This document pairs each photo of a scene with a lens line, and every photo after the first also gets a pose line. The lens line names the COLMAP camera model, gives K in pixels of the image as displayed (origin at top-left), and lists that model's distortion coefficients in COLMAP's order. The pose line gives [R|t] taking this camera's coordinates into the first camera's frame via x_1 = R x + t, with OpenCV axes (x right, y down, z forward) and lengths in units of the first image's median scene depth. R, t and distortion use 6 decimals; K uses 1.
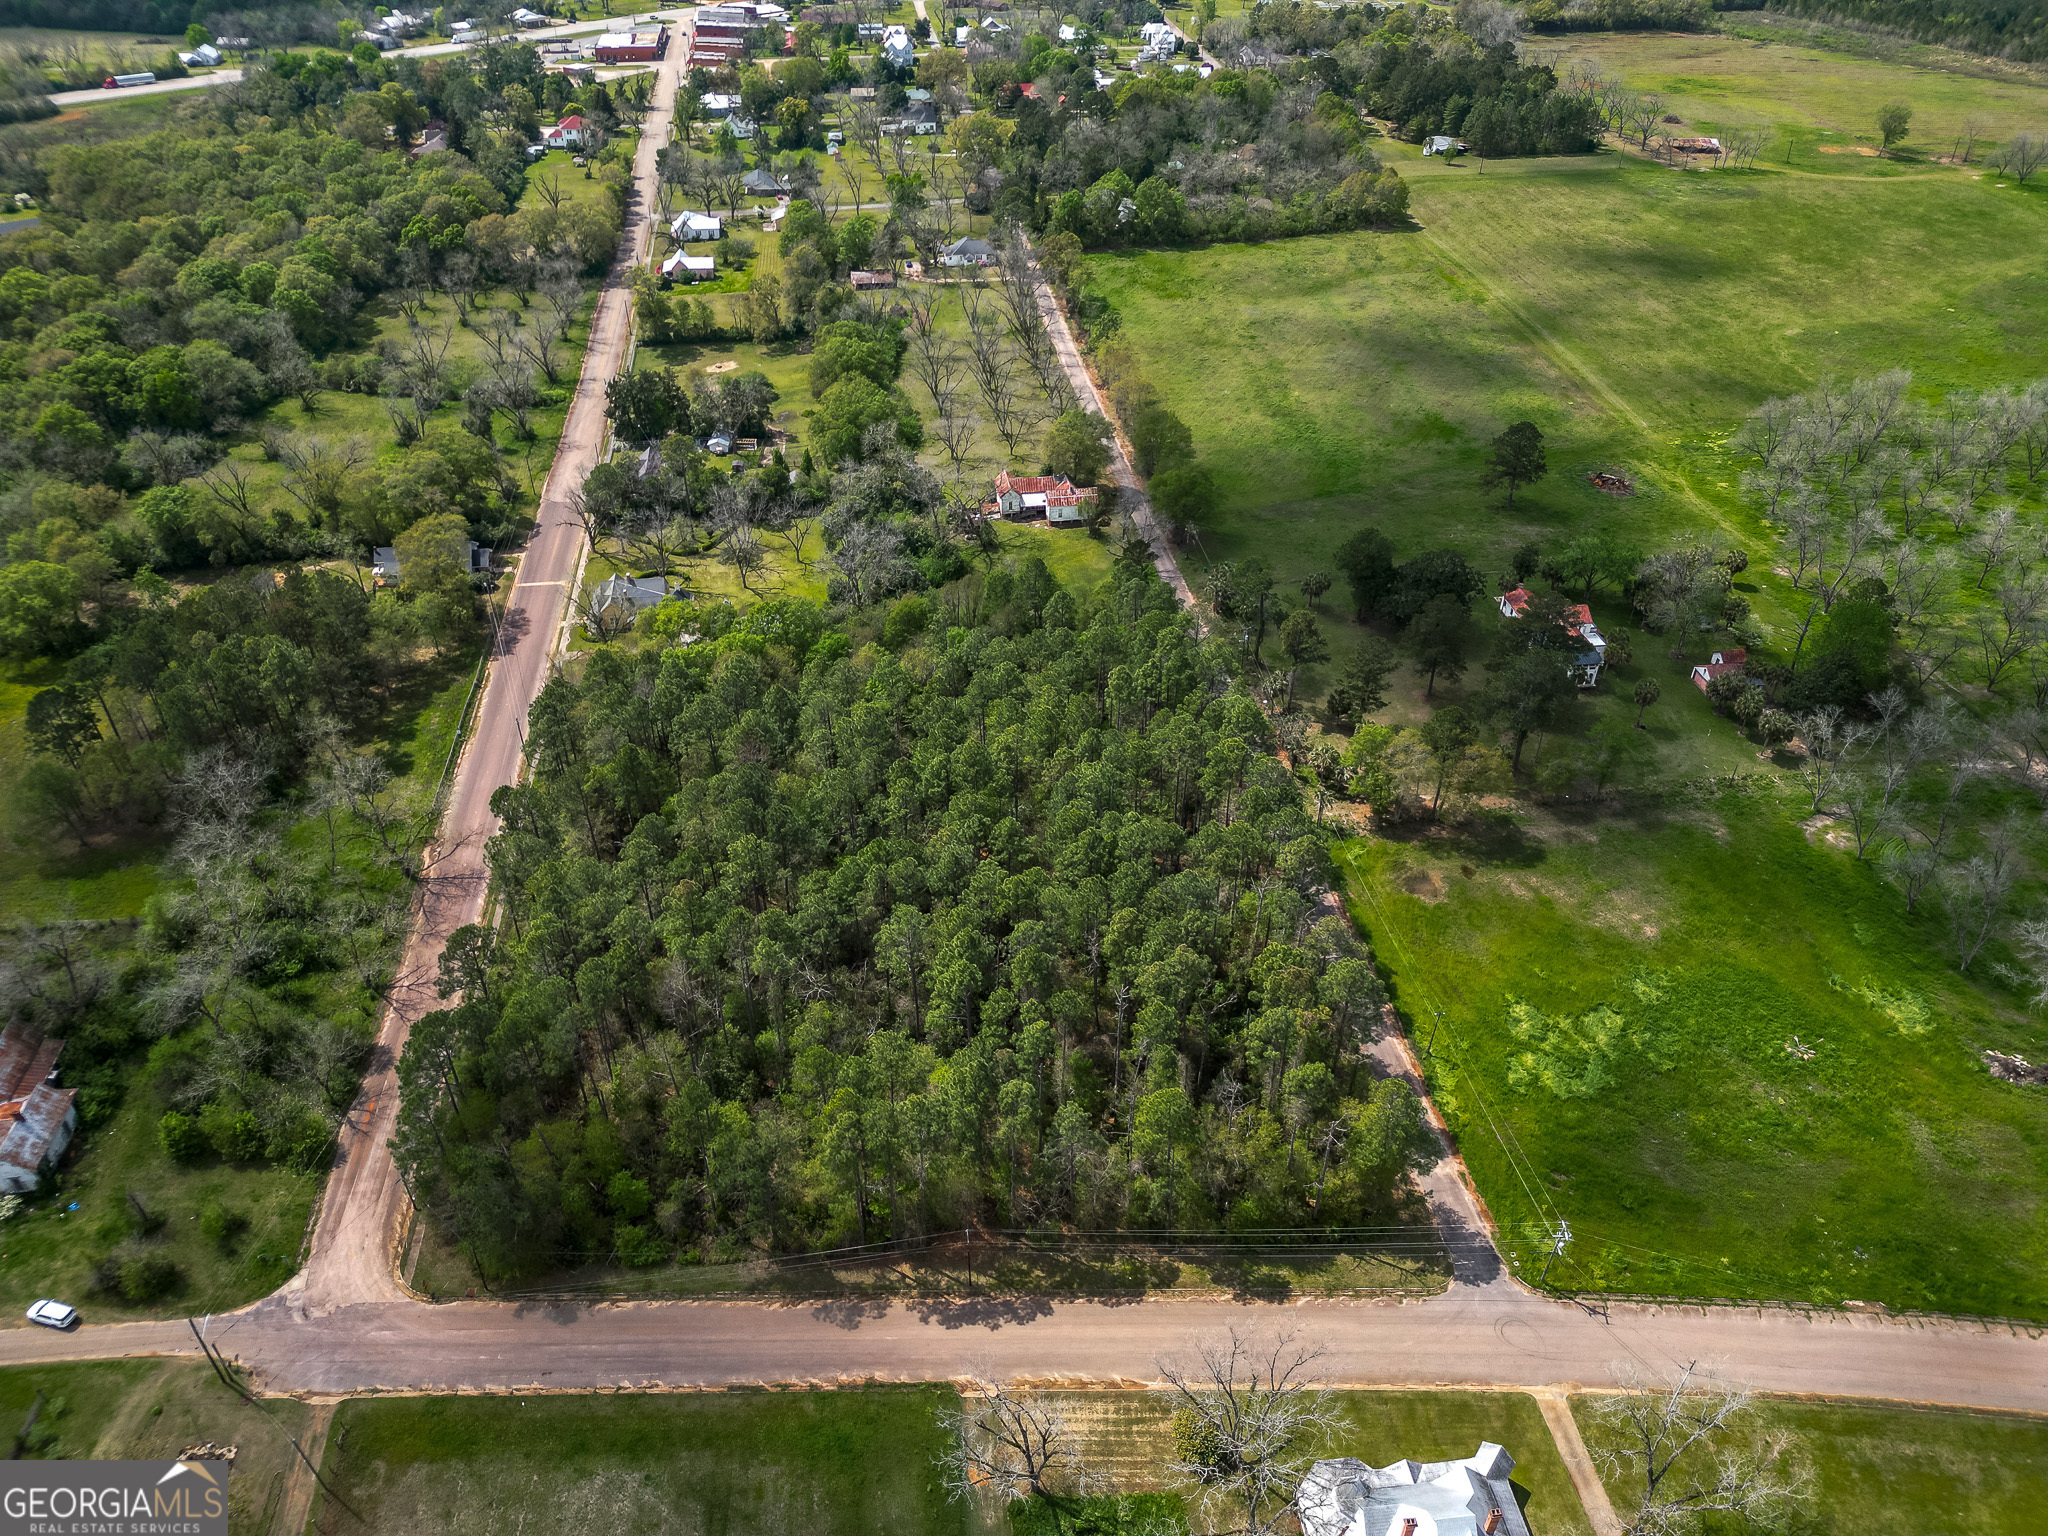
lens RADIAL K [[1422.0, 0, 1022.8], [0, 1422.0, 770.7], [0, 0, 1]] dist [0.027650, -0.003770]
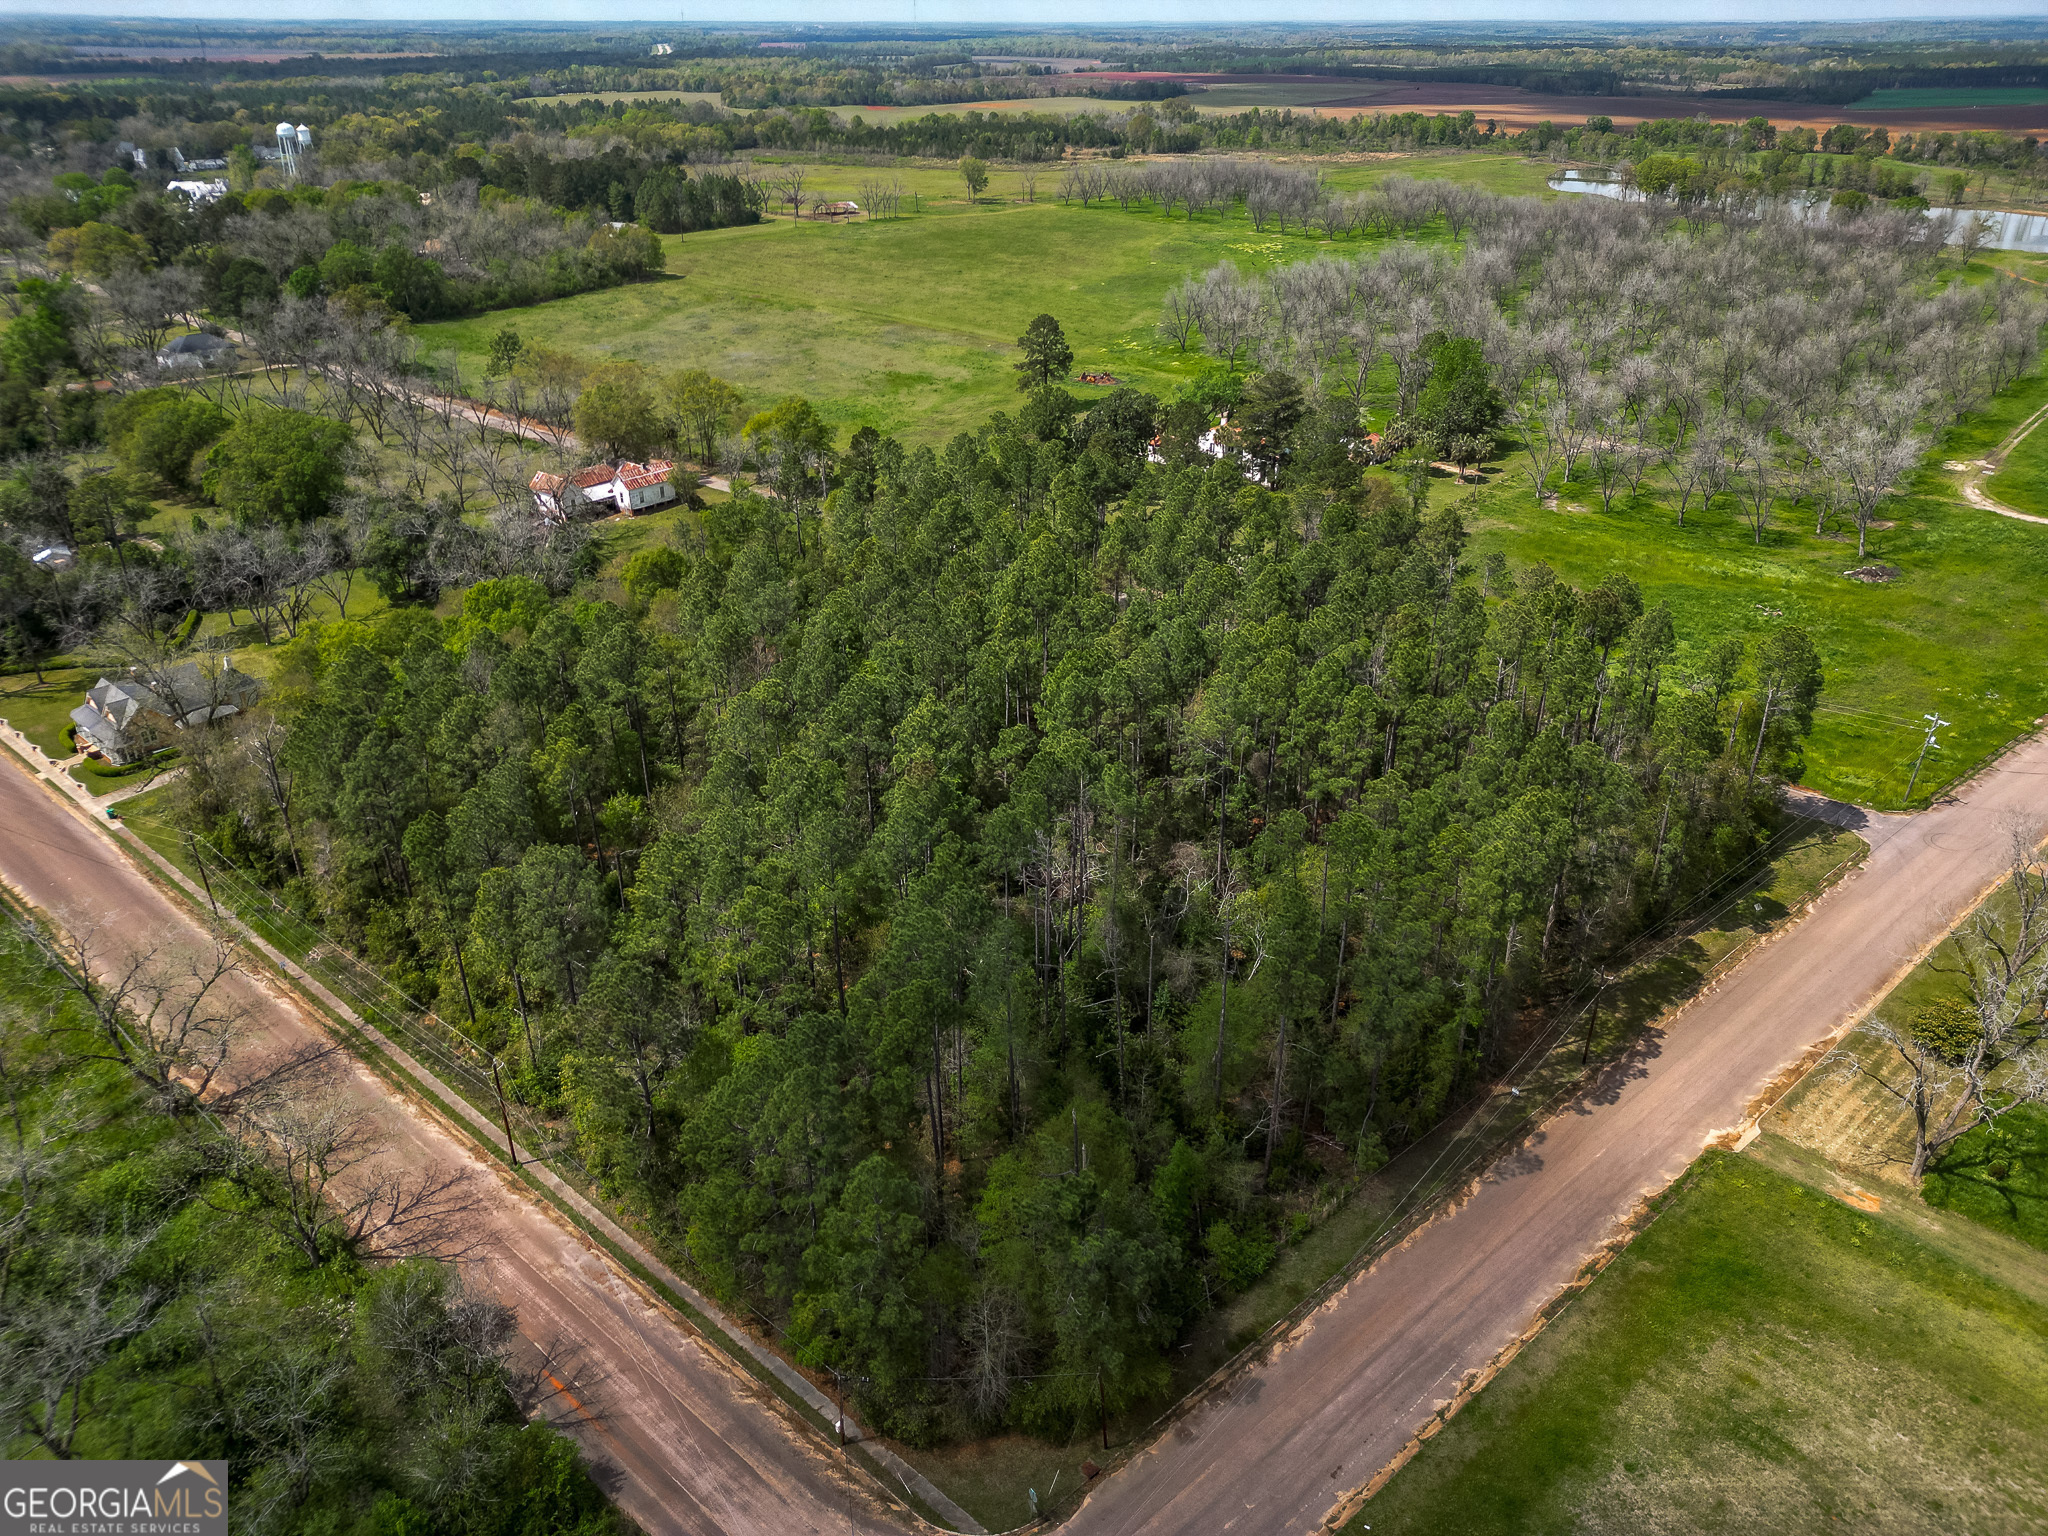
lens RADIAL K [[1422.0, 0, 1021.1], [0, 1422.0, 765.6], [0, 0, 1]] dist [0.027650, -0.003770]
pose [[0.761387, -0.310253, 0.569238, -0.662376], [0.392281, 0.919545, -0.023516, 0.131212], [-0.516144, 0.241206, 0.821836, 0.537234]]
